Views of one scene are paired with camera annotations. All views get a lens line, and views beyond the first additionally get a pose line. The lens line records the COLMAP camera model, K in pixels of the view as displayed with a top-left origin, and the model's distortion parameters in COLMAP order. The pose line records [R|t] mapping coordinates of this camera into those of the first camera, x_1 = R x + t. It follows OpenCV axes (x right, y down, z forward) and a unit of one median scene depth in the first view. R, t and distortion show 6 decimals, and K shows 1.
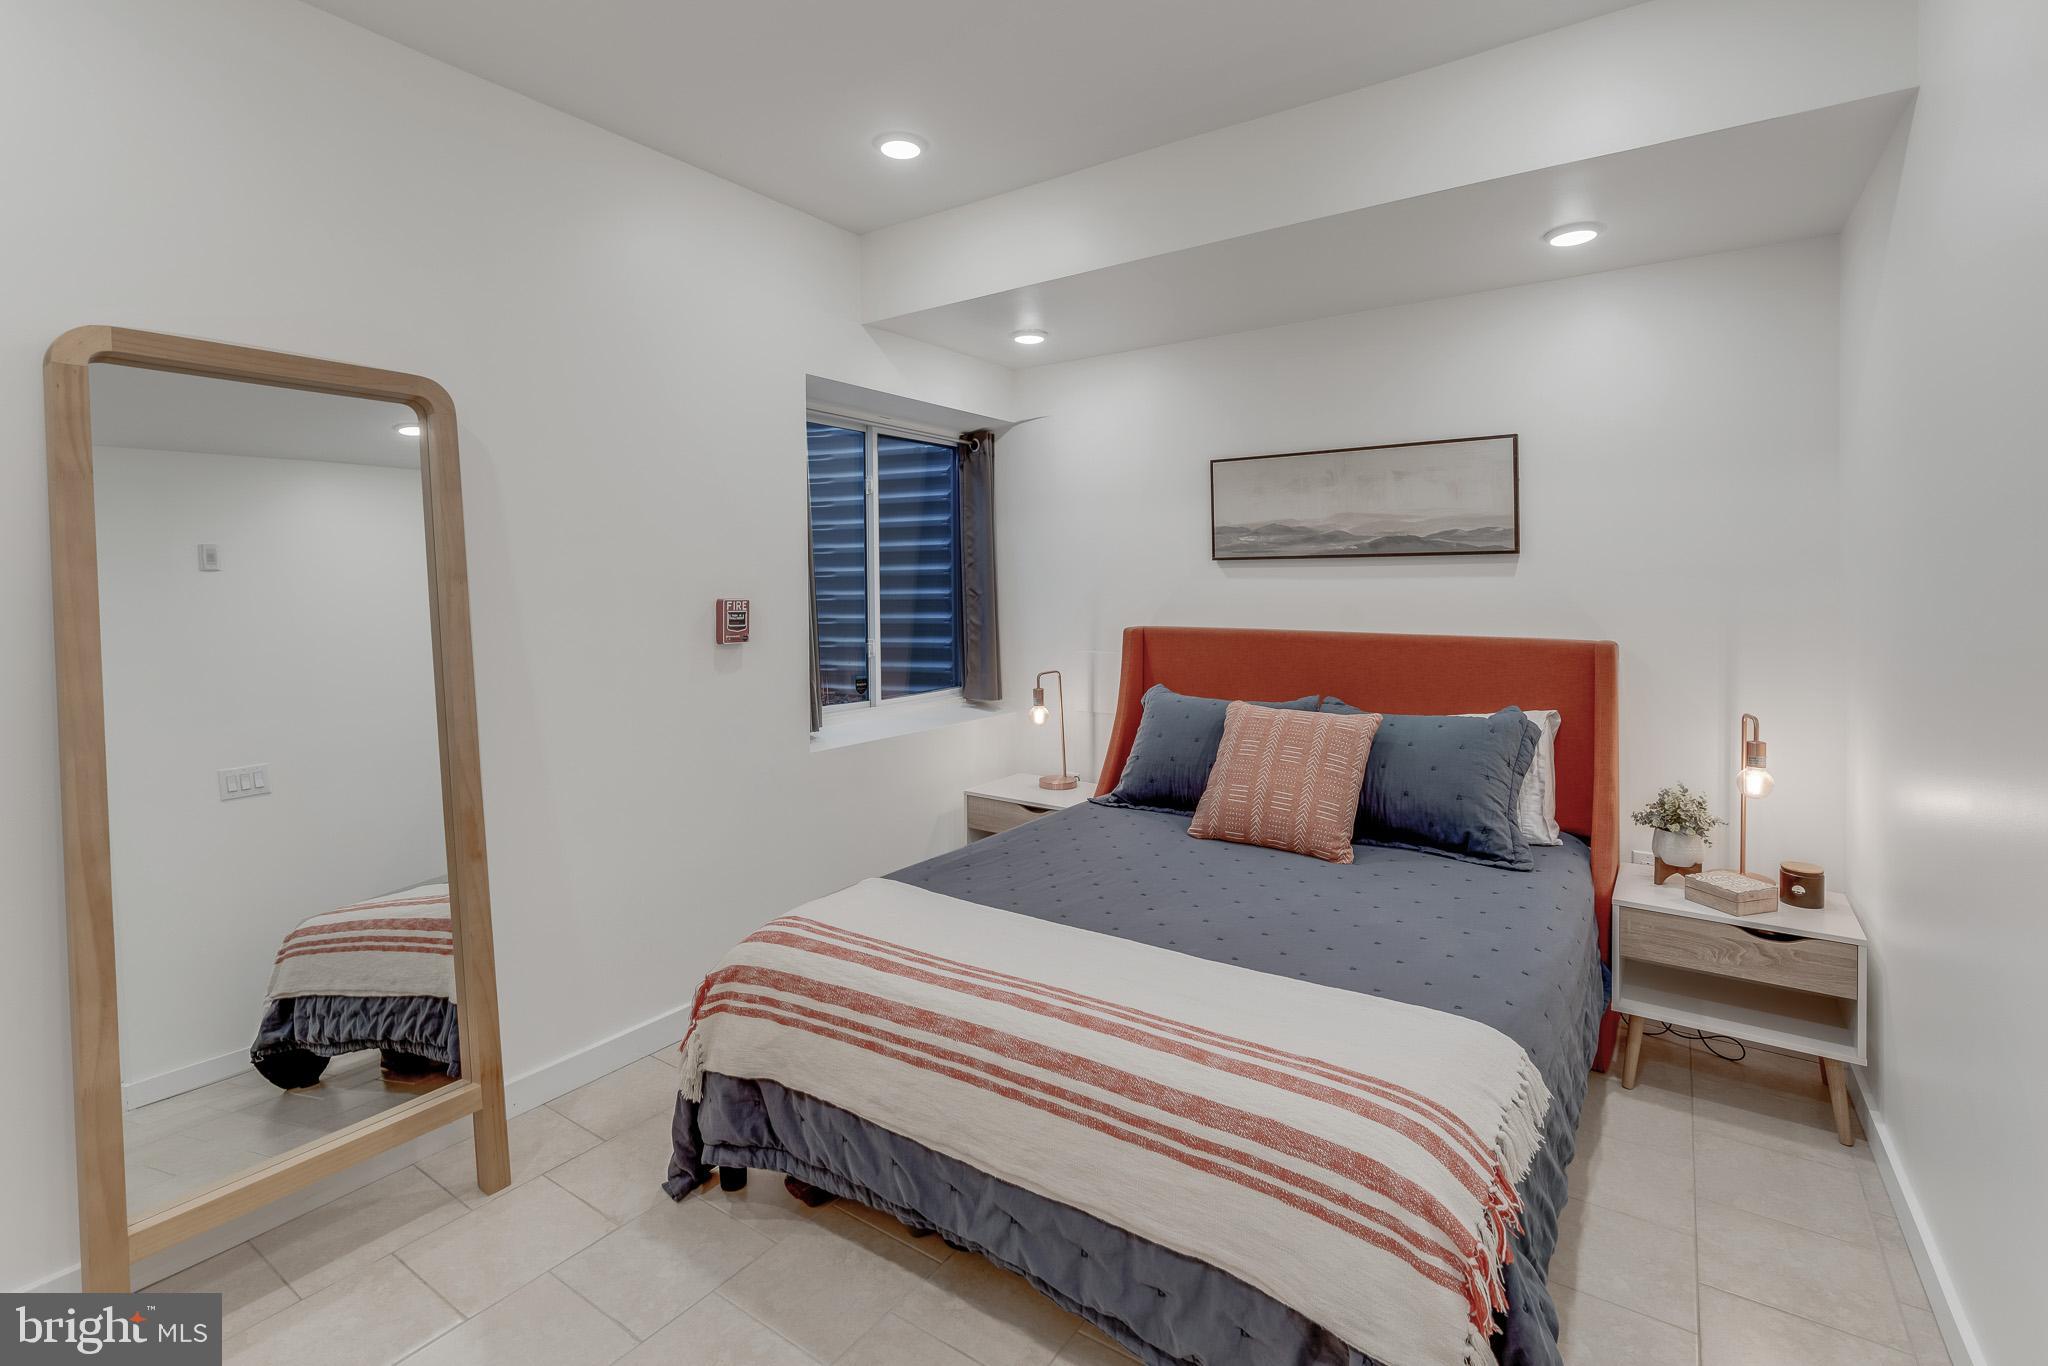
lens RADIAL K [[947.5, 0, 1008.6], [0, 947.5, 586.0], [0, 0, 1]] dist [-0.003431, 0.003138]
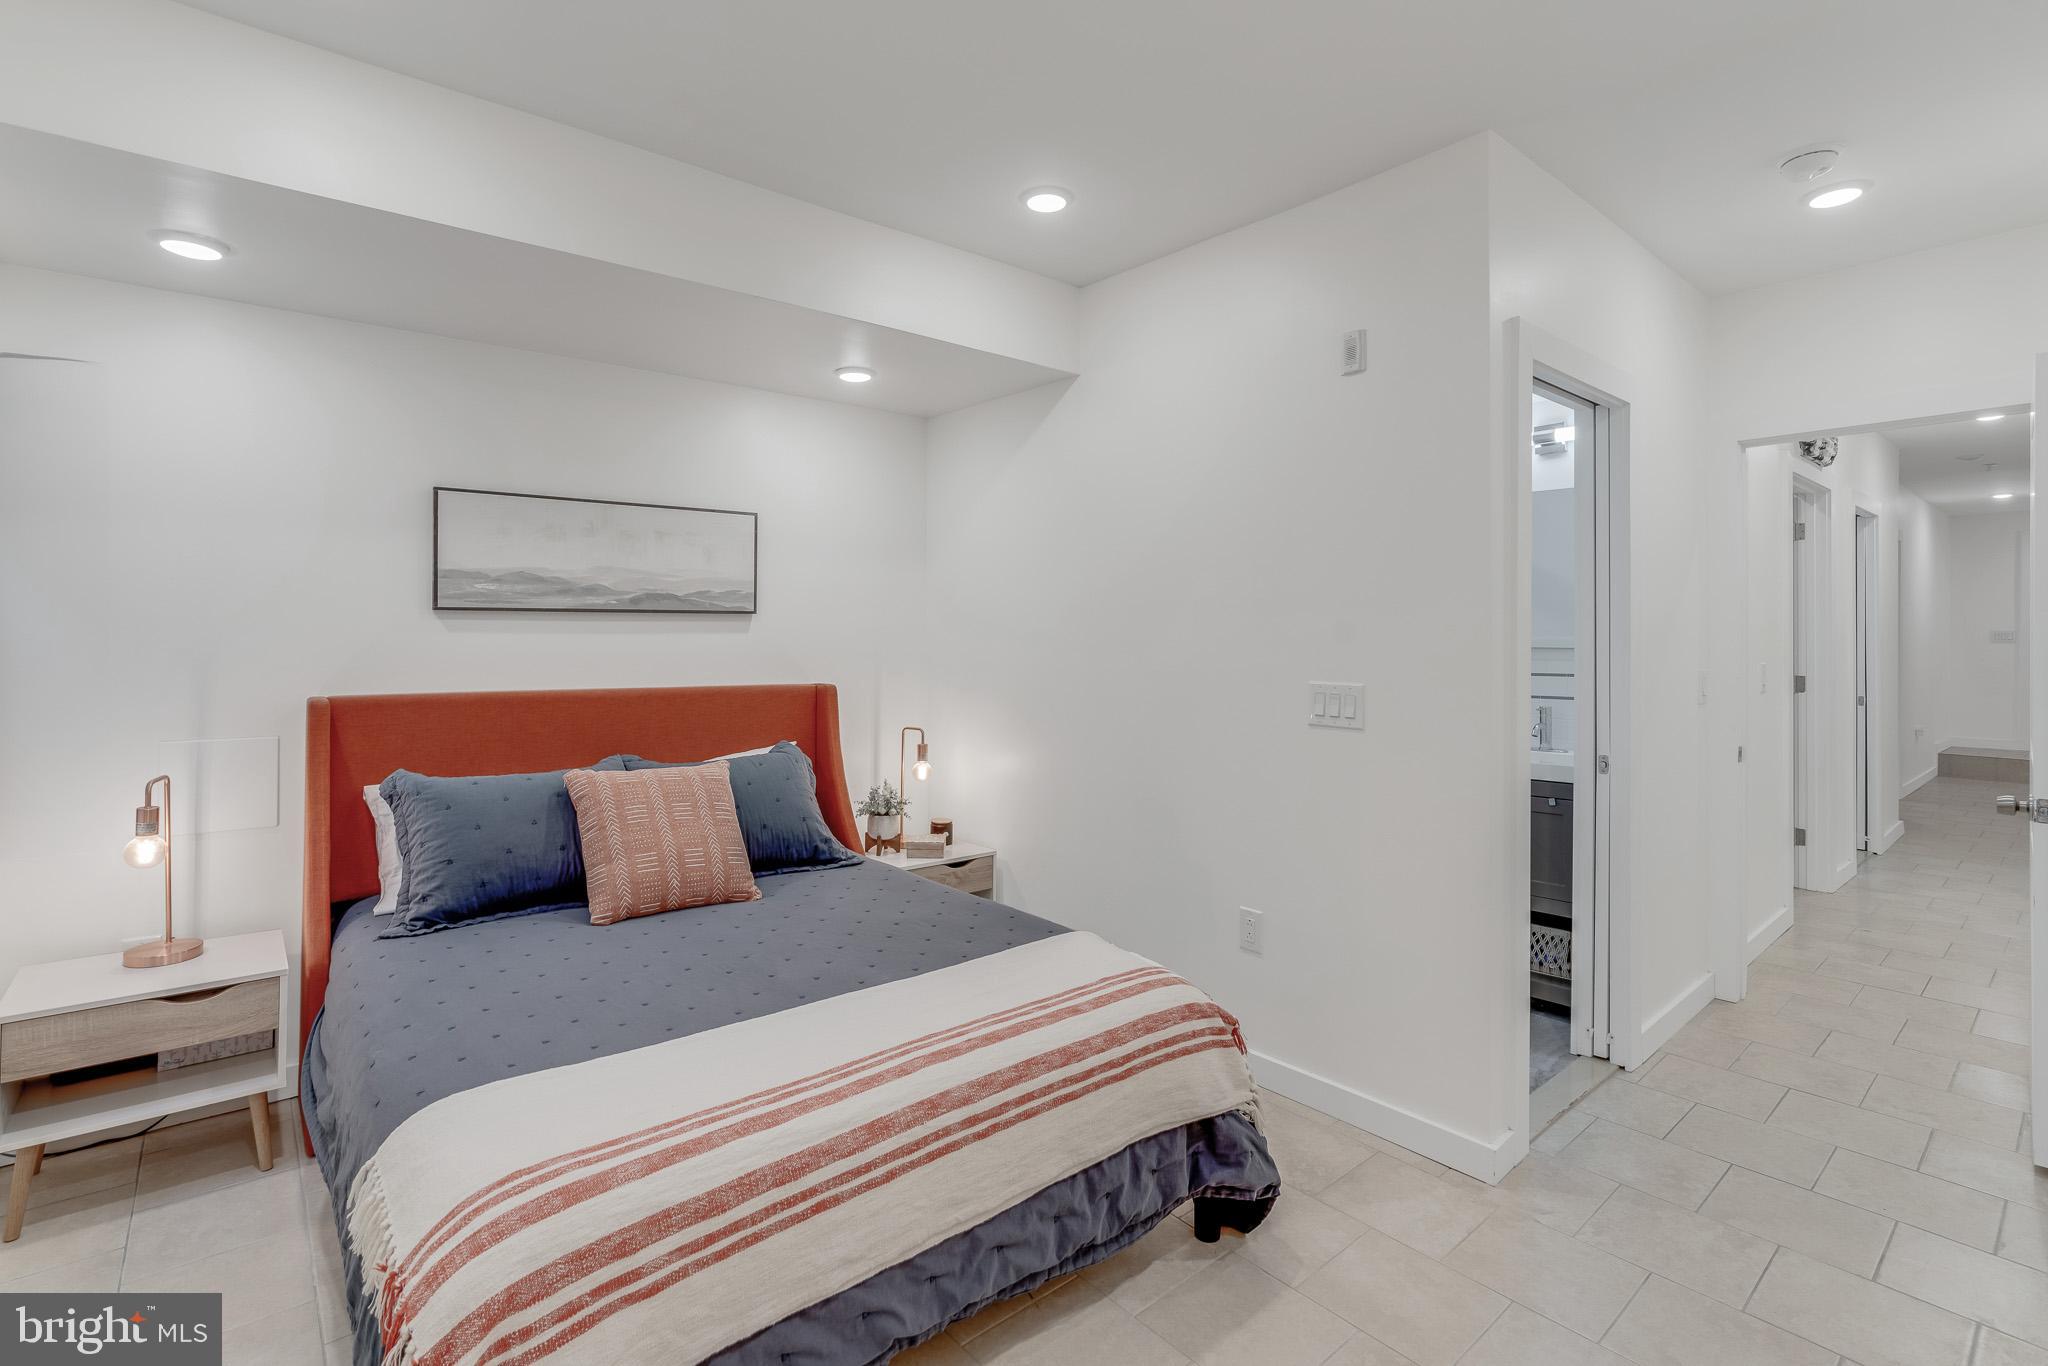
lens RADIAL K [[947.5, 0, 1018.9], [0, 947.5, 639.9], [0, 0, 1]] dist [-0.003431, 0.003138]
pose [[0.268882, 0.003544, 0.963167, -0.629402], [0.002982, 0.999985, -0.004512, 0.005286], [-0.963169, 0.004085, 0.268867, 0.444303]]
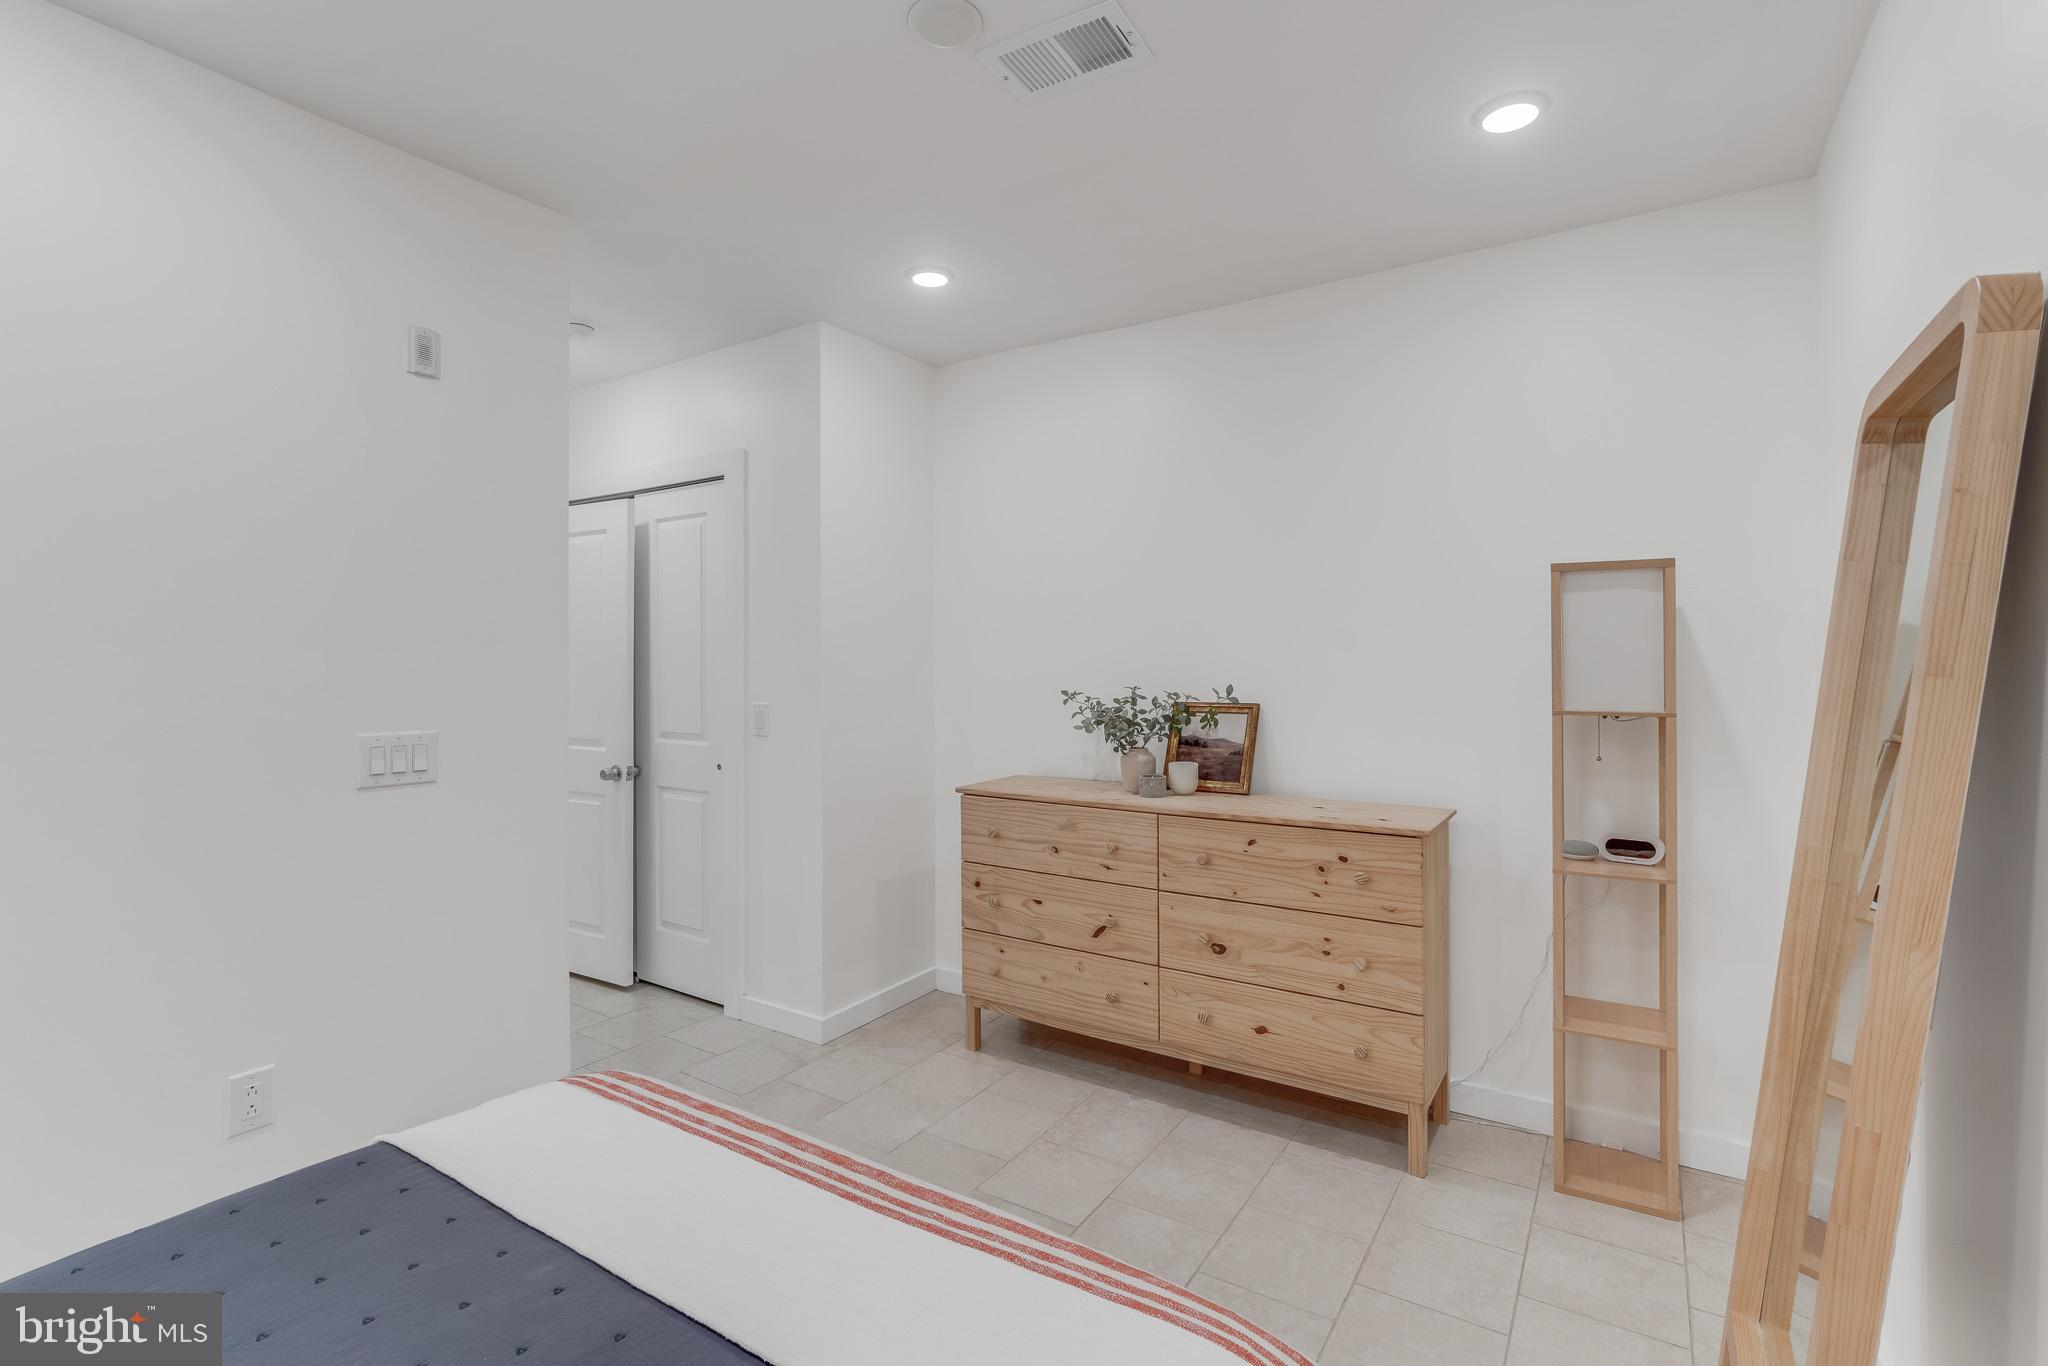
lens RADIAL K [[947.5, 0, 1030.6], [0, 947.5, 670.8], [0, 0, 1]] dist [-0.003431, 0.003138]
pose [[-0.999591, 0.012418, -0.025743, -0.096020], [0.011812, 0.999652, 0.023579, -0.022546], [0.026027, 0.023265, -0.999390, 1.282549]]
